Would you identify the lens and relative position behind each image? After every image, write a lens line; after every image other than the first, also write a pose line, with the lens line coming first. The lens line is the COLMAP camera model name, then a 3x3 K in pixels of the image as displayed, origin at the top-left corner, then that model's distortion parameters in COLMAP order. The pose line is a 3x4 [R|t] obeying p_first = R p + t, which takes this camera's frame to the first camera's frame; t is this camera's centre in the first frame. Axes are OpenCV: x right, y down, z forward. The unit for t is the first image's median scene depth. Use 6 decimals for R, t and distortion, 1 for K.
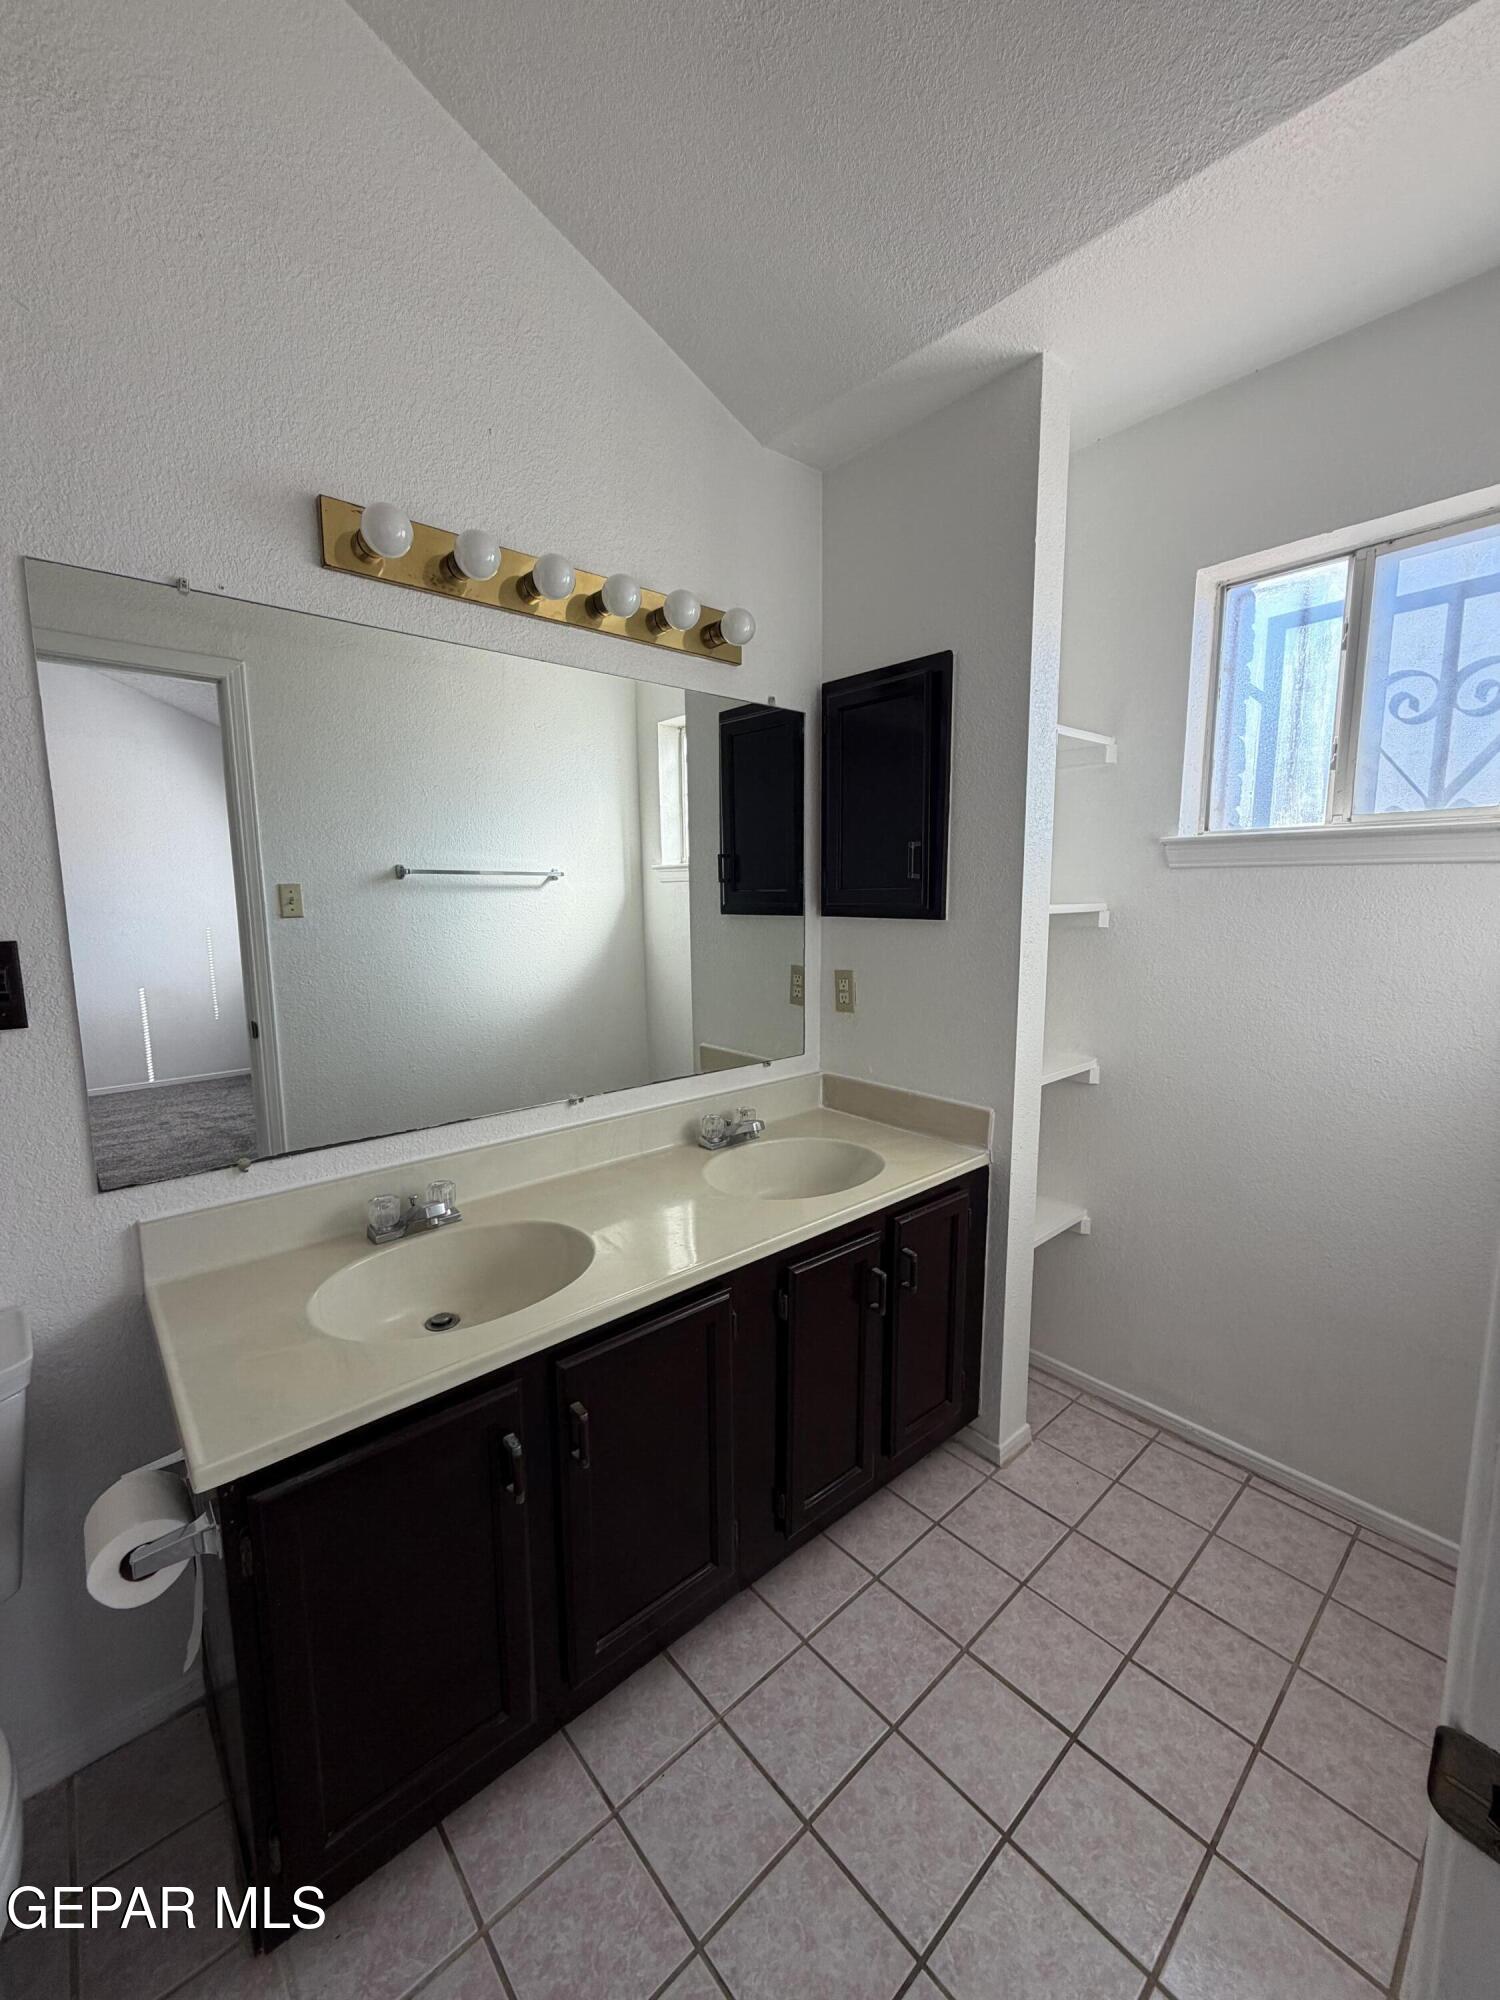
lens RADIAL K [[787.3, 0, 753.9], [0, 787.3, 997.7], [0, 0, 1]] dist [0.001456, -0.000034]
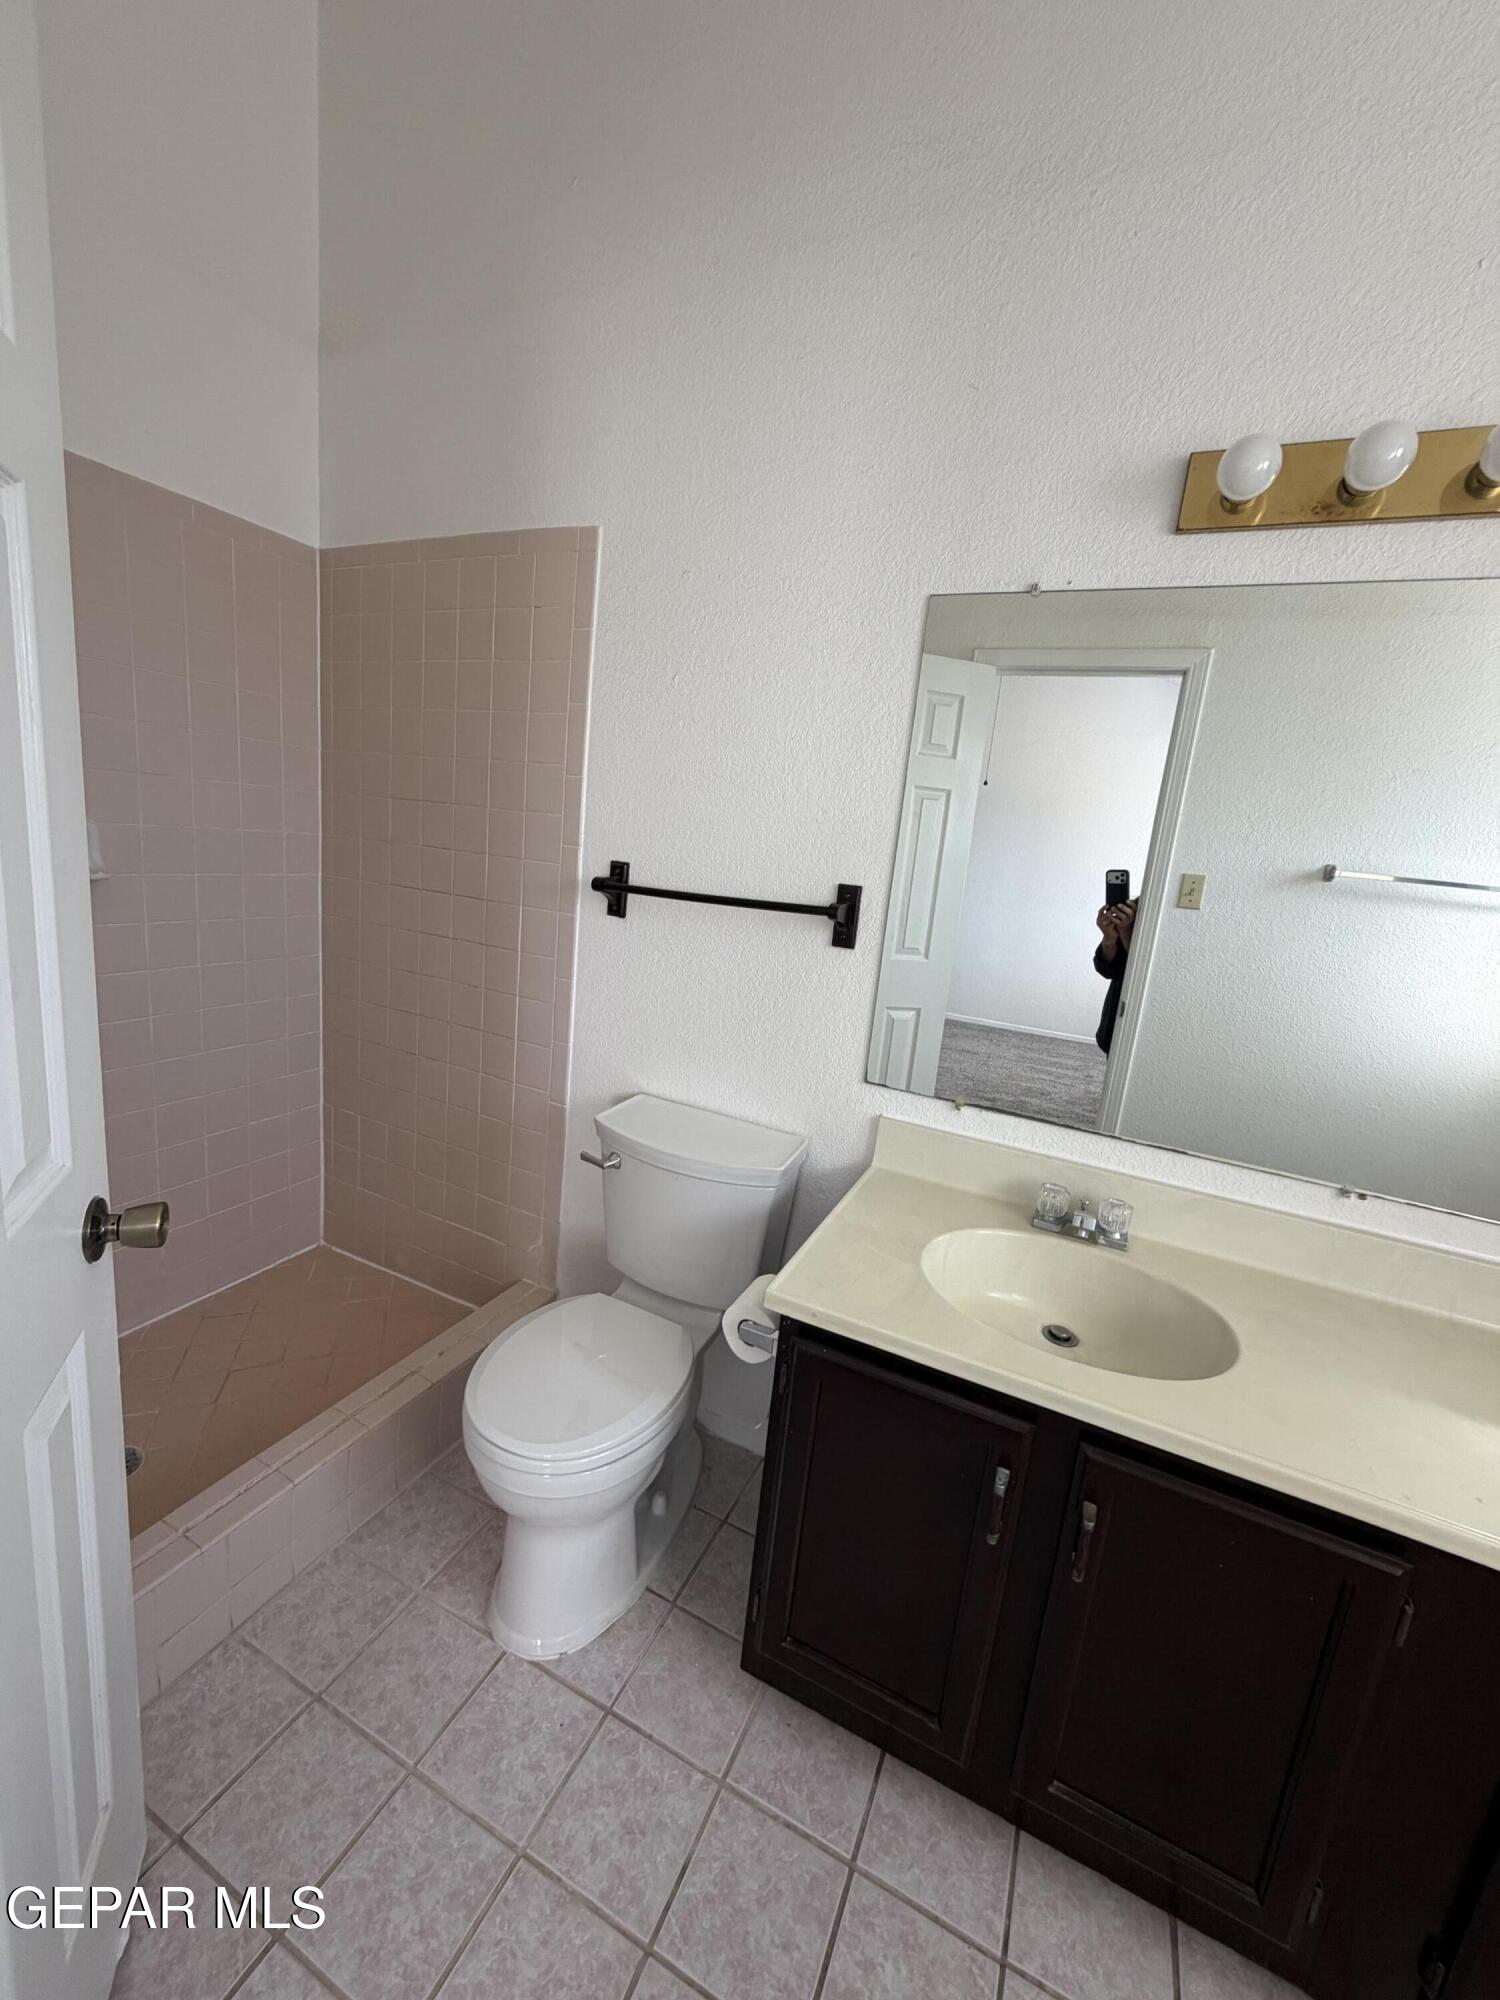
lens RADIAL K [[805.5, 0, 750.0], [0, 805.5, 1000.0], [0, 0, 1]] dist [0.002984, 0.000476]
pose [[0.394541, 0.225552, -0.890766, 0.230056], [-0.224747, 0.963649, 0.144461, -0.031506], [0.890969, 0.143201, 0.430892, 0.199954]]
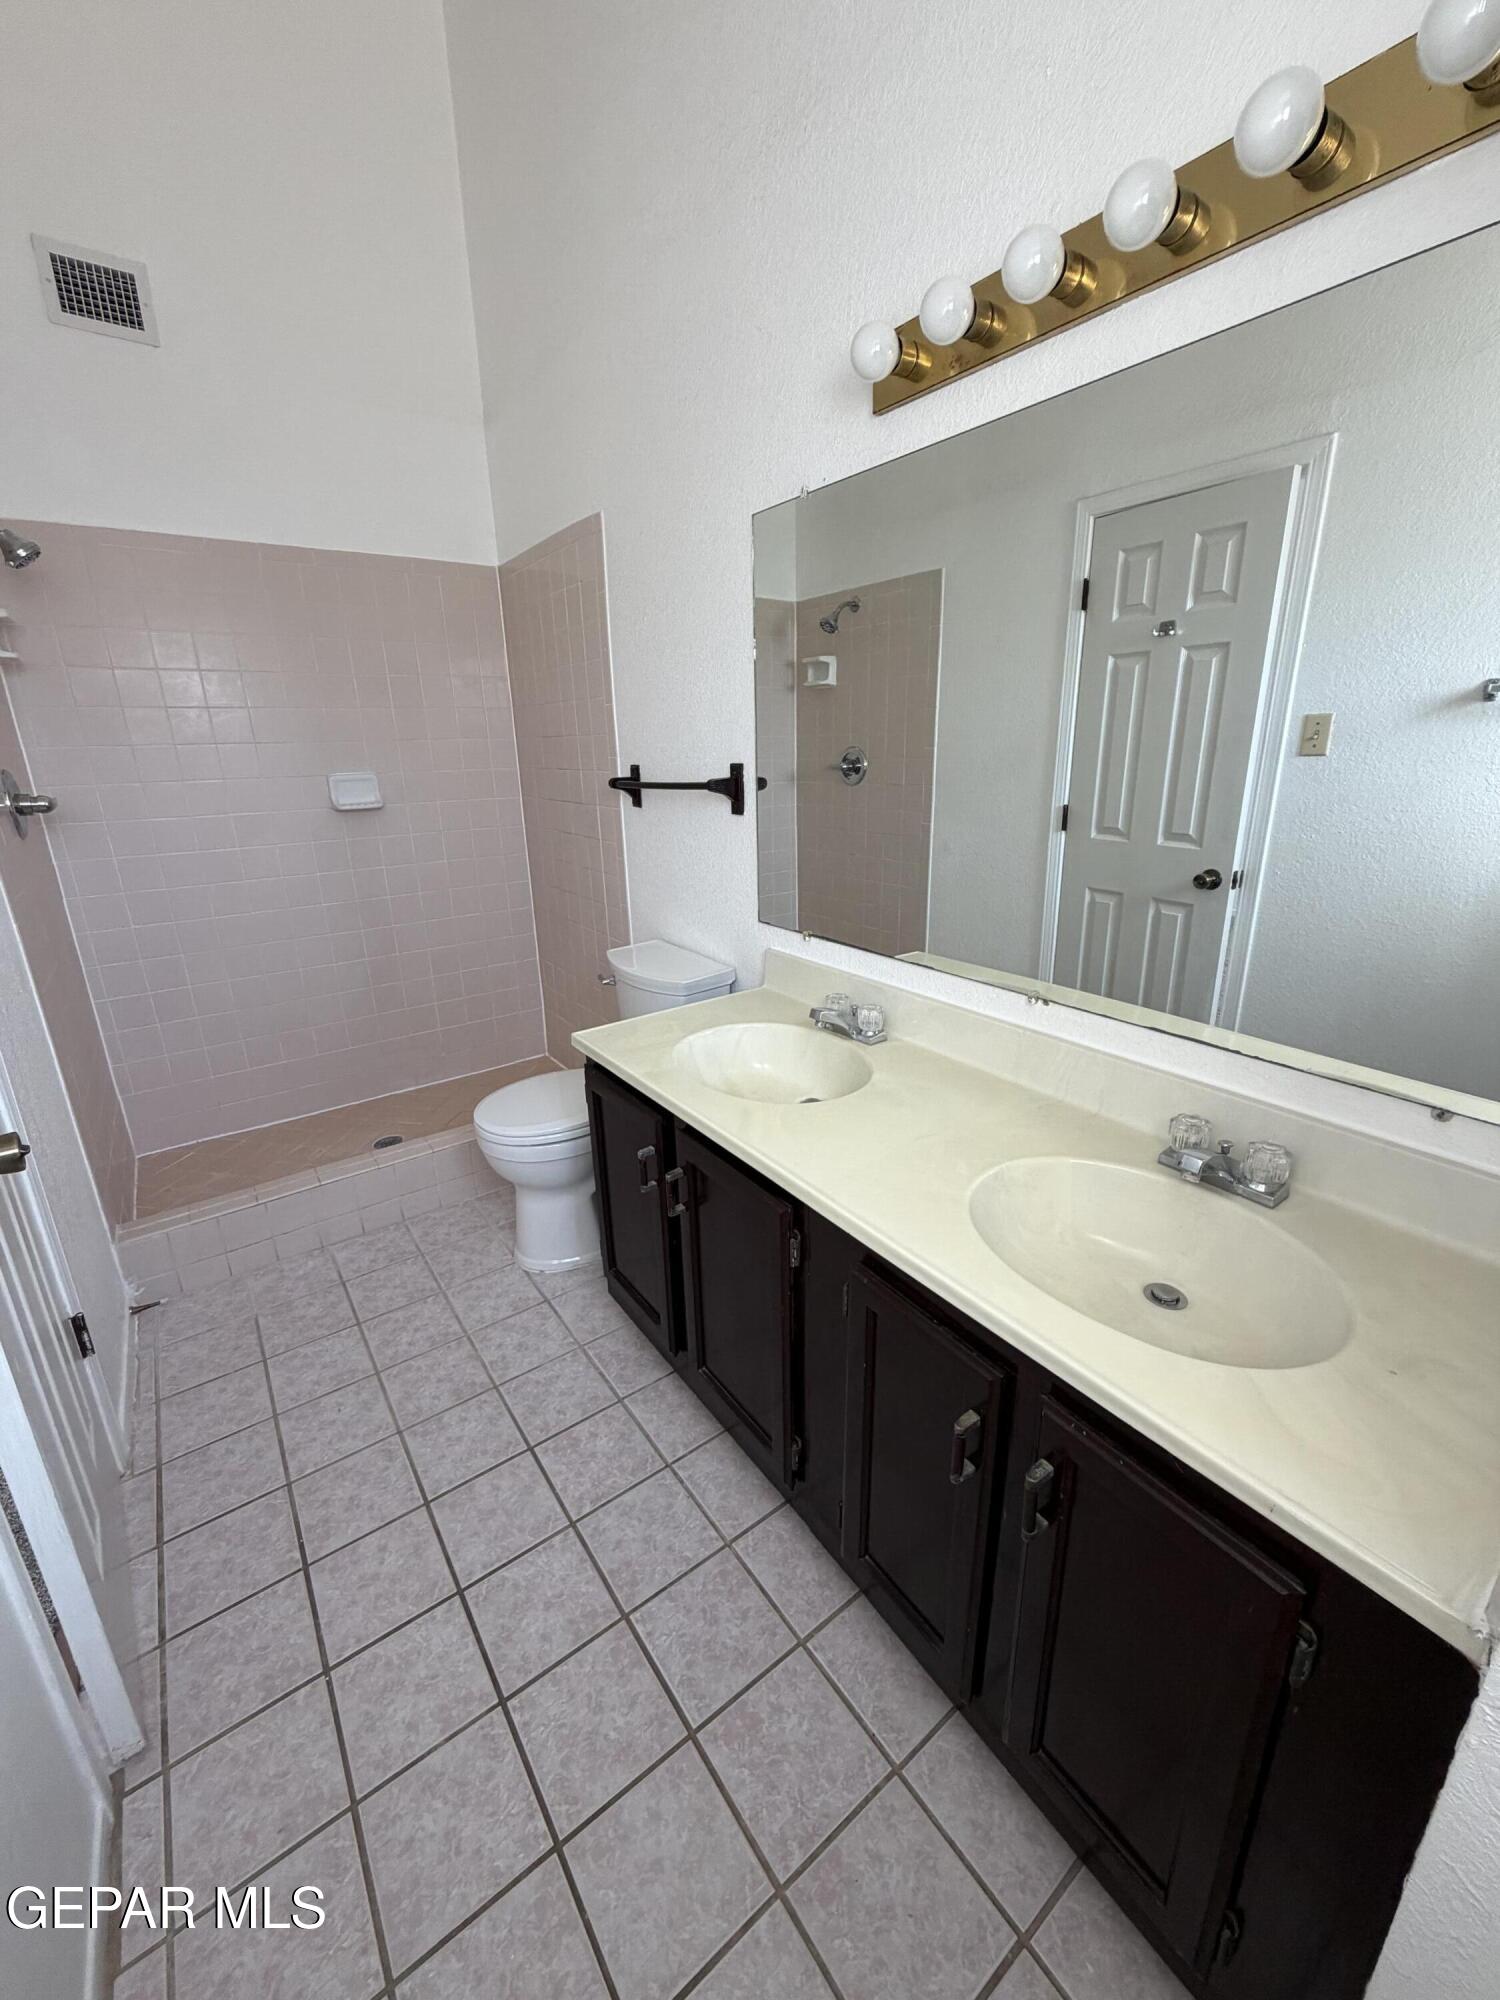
lens RADIAL K [[790.1, 0, 758.6], [0, 790.1, 1010.3], [0, 0, 1]] dist [-0.007028, 0.000339]
pose [[-0.090455, 0.326402, -0.940893, 0.702841], [-0.116971, 0.934745, 0.335515, -0.119830], [0.989007, 0.140407, -0.046373, 0.966163]]
